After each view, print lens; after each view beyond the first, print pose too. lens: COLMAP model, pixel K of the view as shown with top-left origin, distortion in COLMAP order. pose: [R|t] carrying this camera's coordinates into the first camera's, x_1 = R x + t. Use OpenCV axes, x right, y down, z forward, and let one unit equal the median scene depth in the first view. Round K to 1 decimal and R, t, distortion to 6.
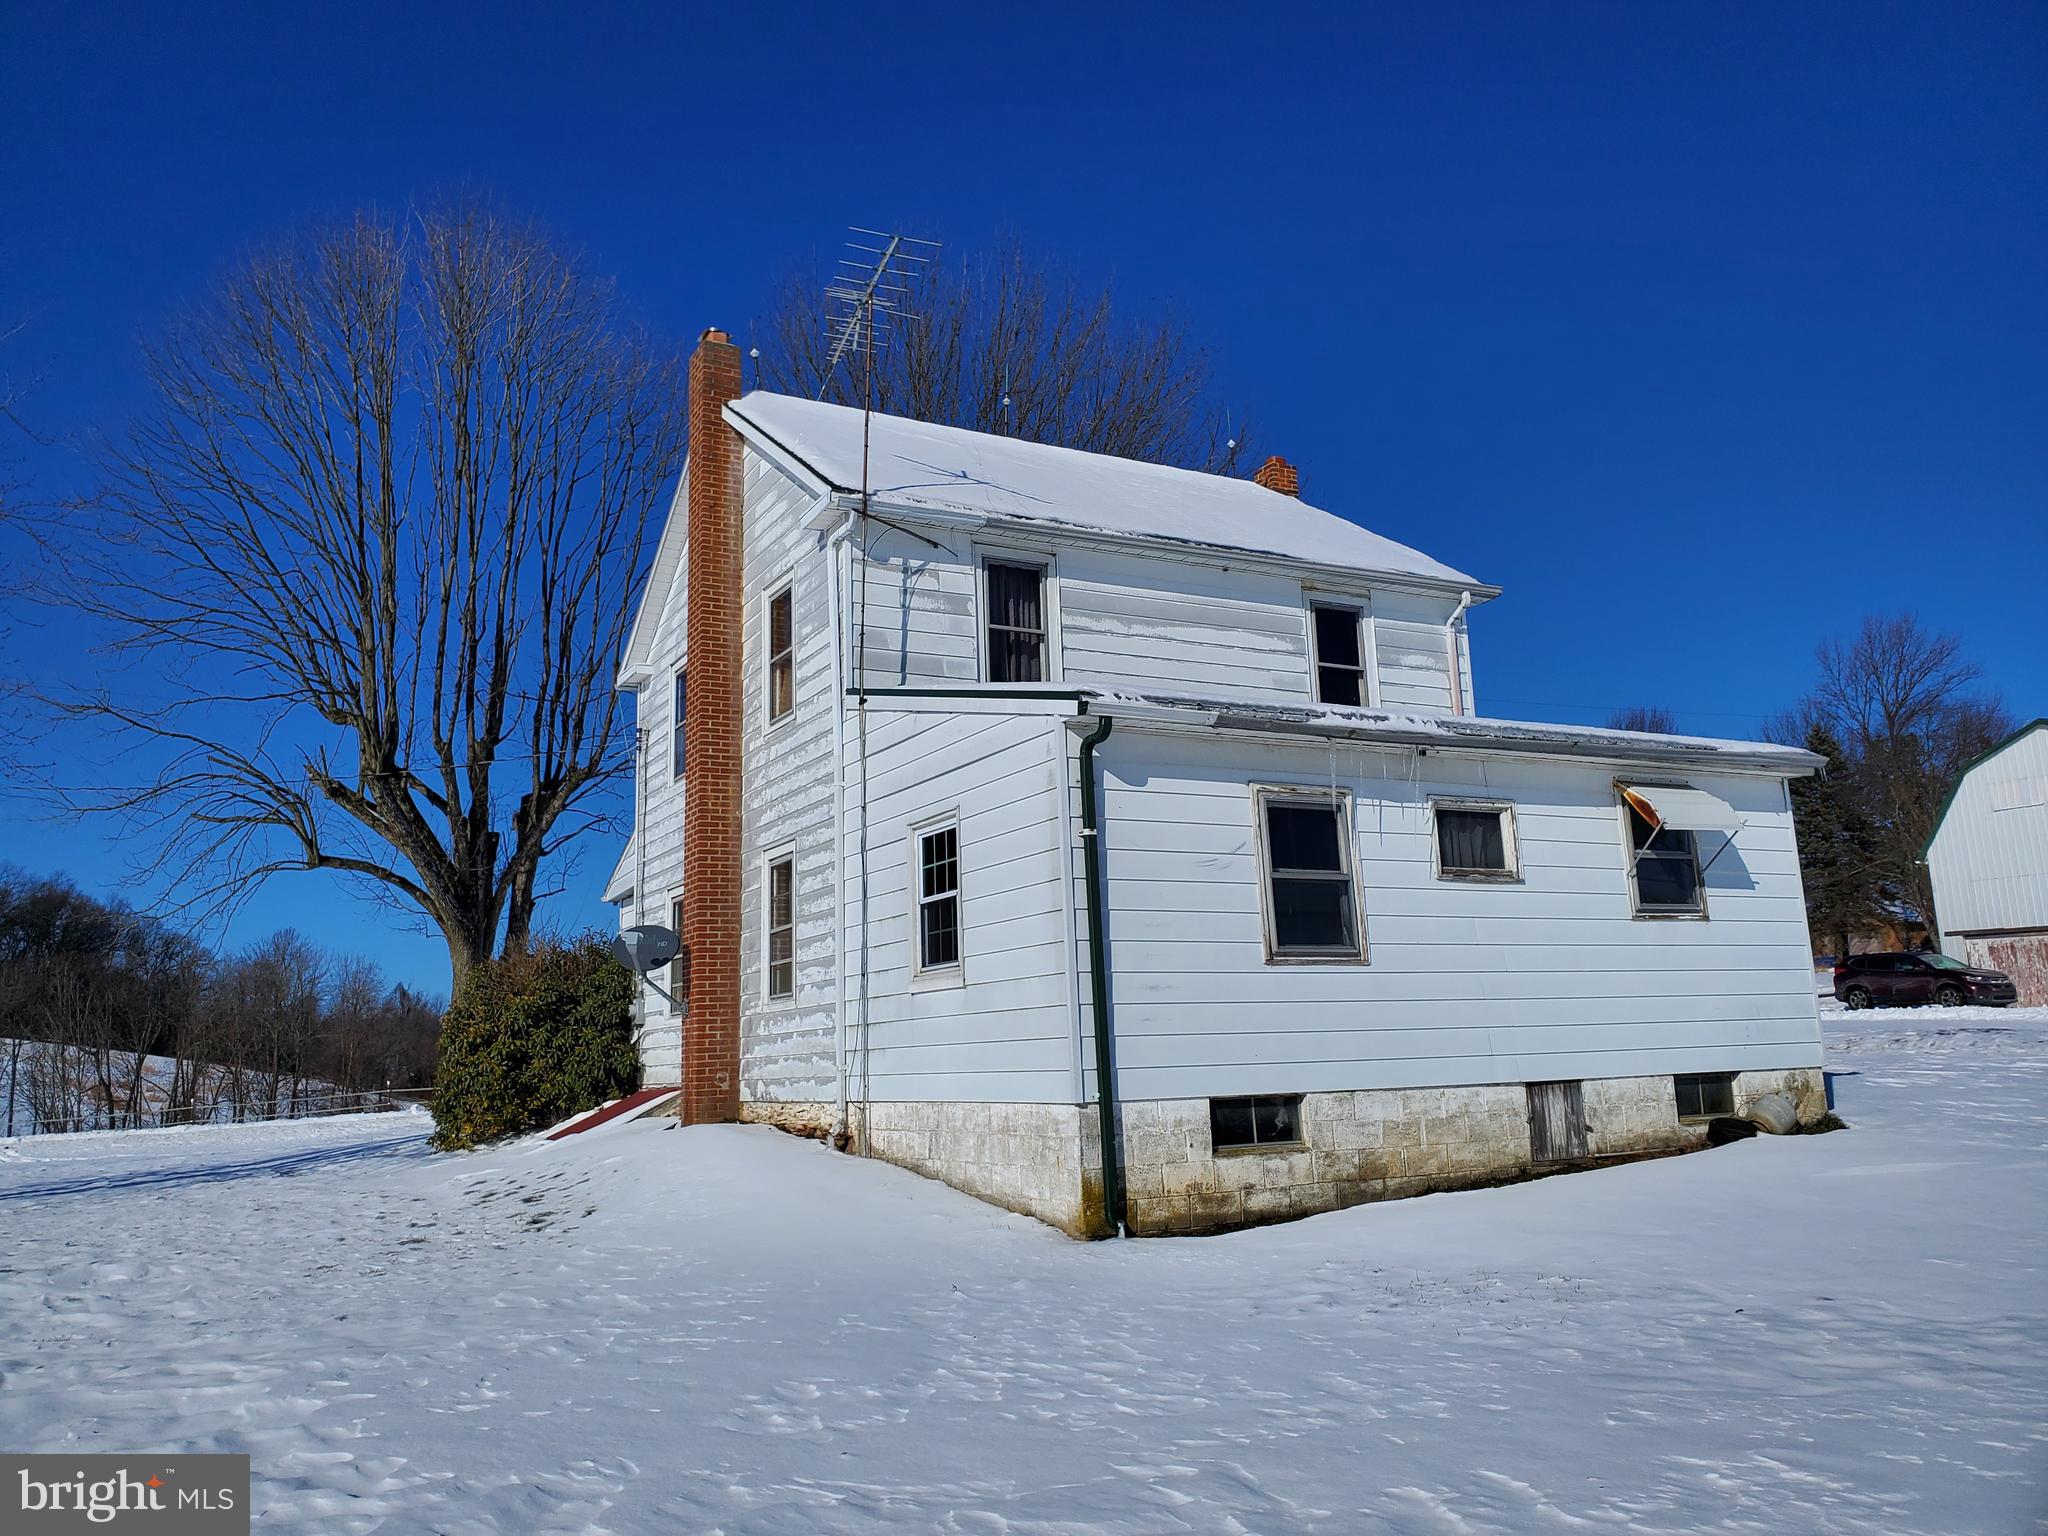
lens RADIAL K [[1536.2, 0, 1024.0], [0, 1536.2, 768.0], [0, 0, 1]] dist [0.075980, -0.002839]
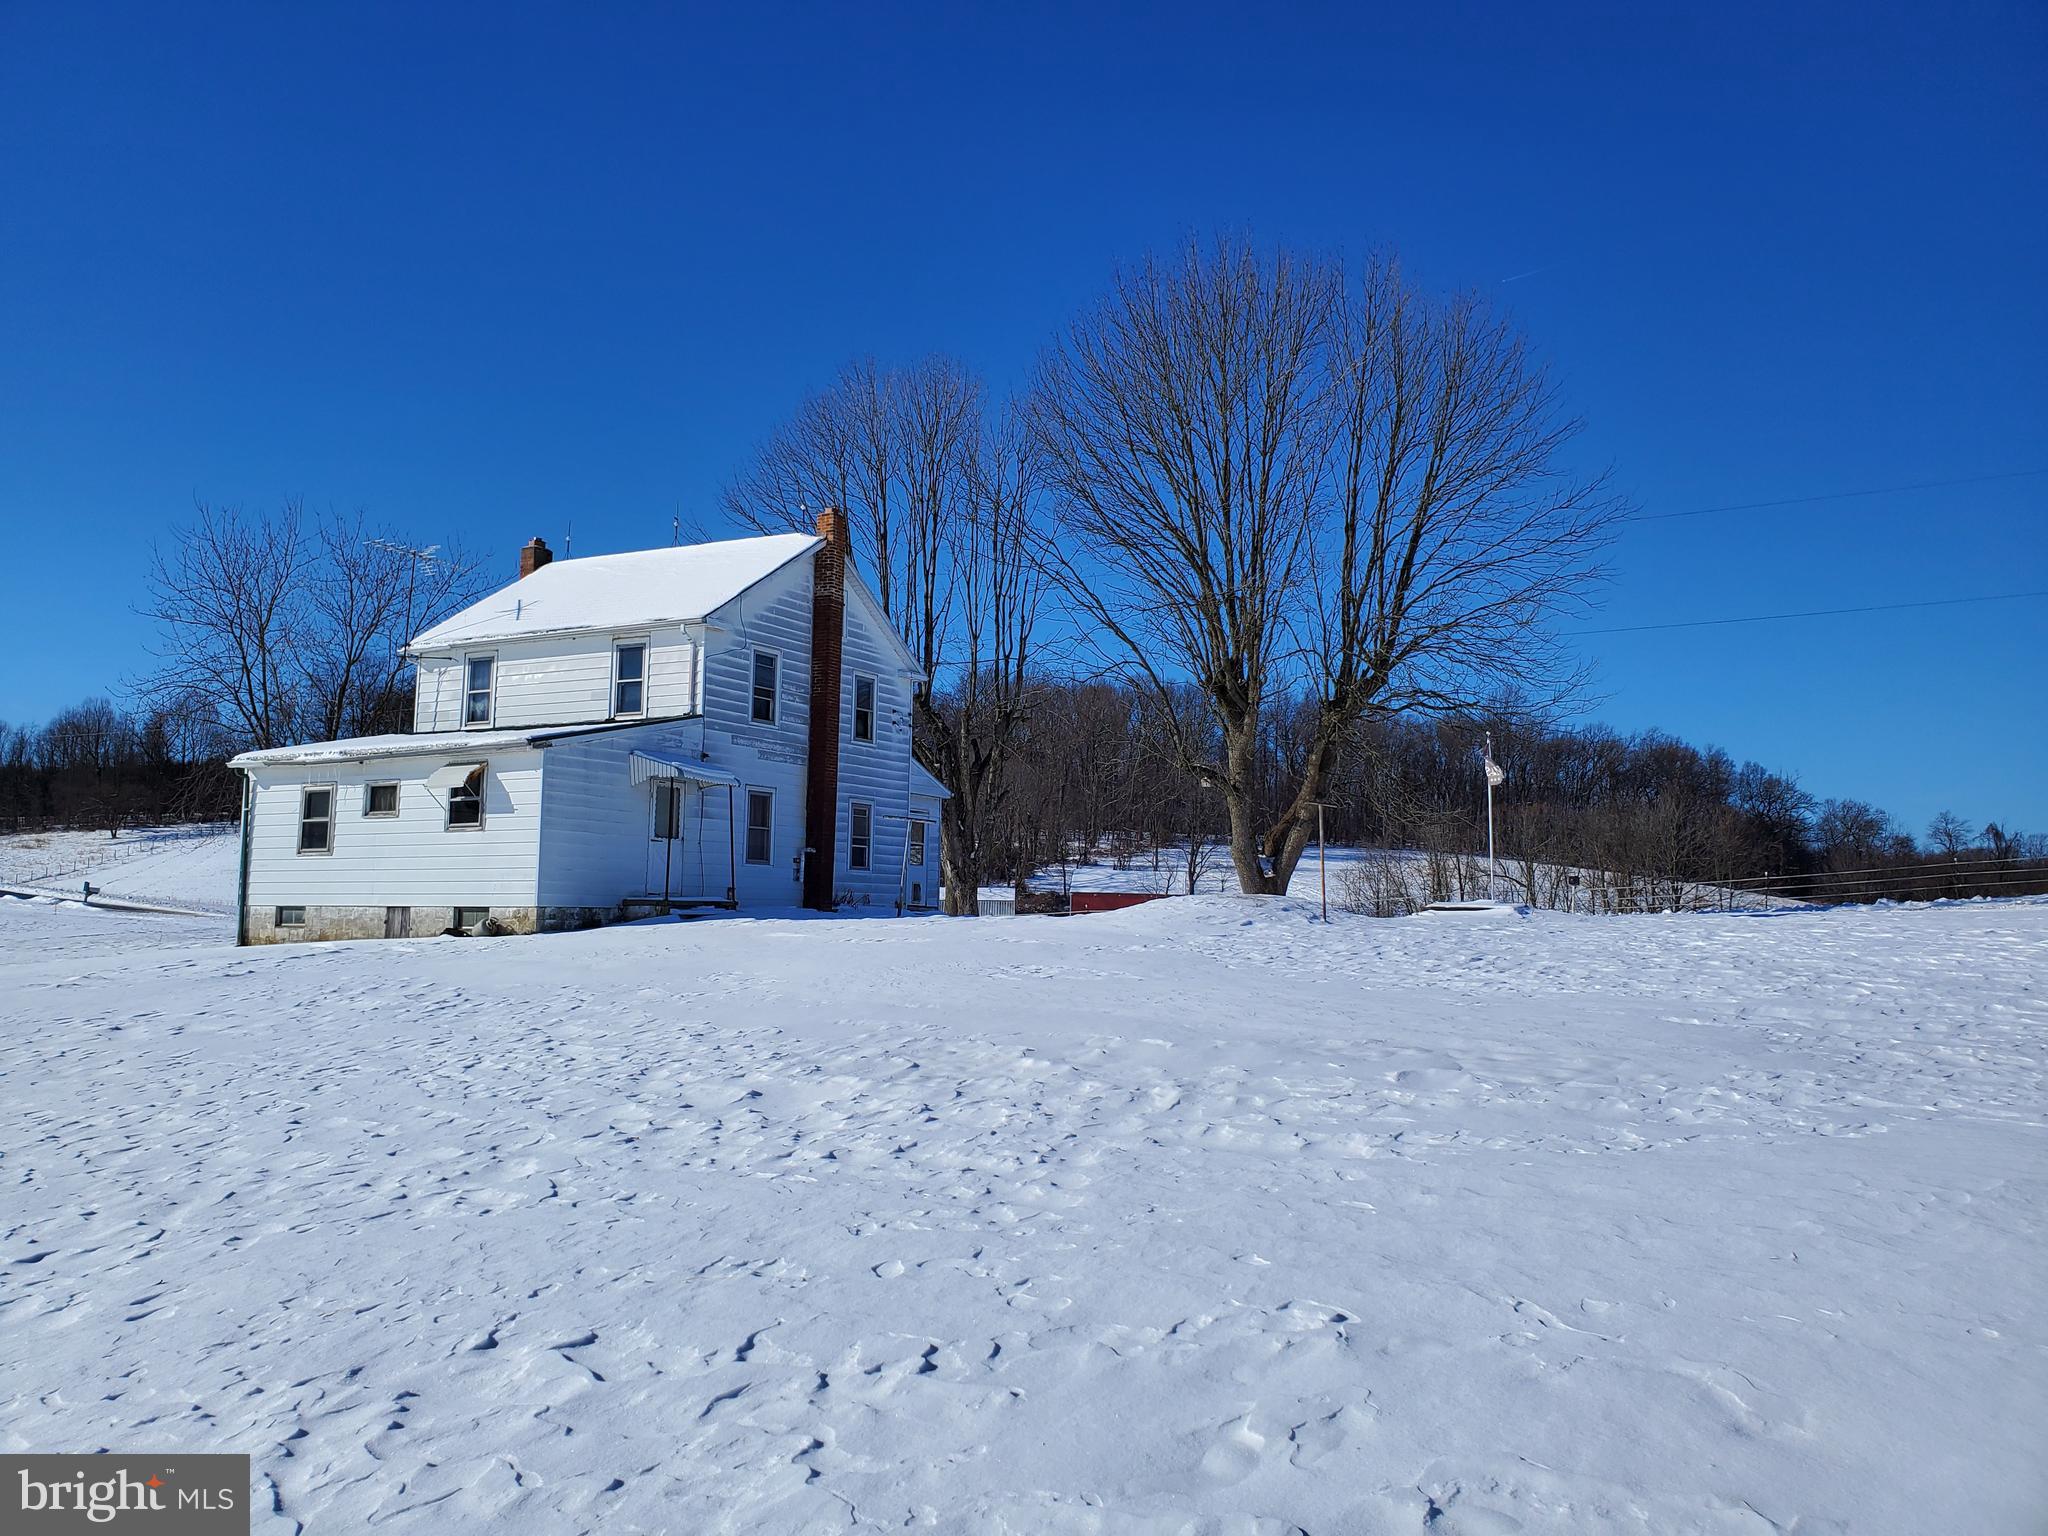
lens RADIAL K [[1536.2, 0, 1024.0], [0, 1536.2, 768.0], [0, 0, 1]] dist [0.075980, -0.002839]
pose [[0.543963, -0.038433, -0.838229, 2.700642], [0.123539, 0.991733, 0.034698, 0.038791], [0.829965, -0.122428, 0.544214, 0.555601]]
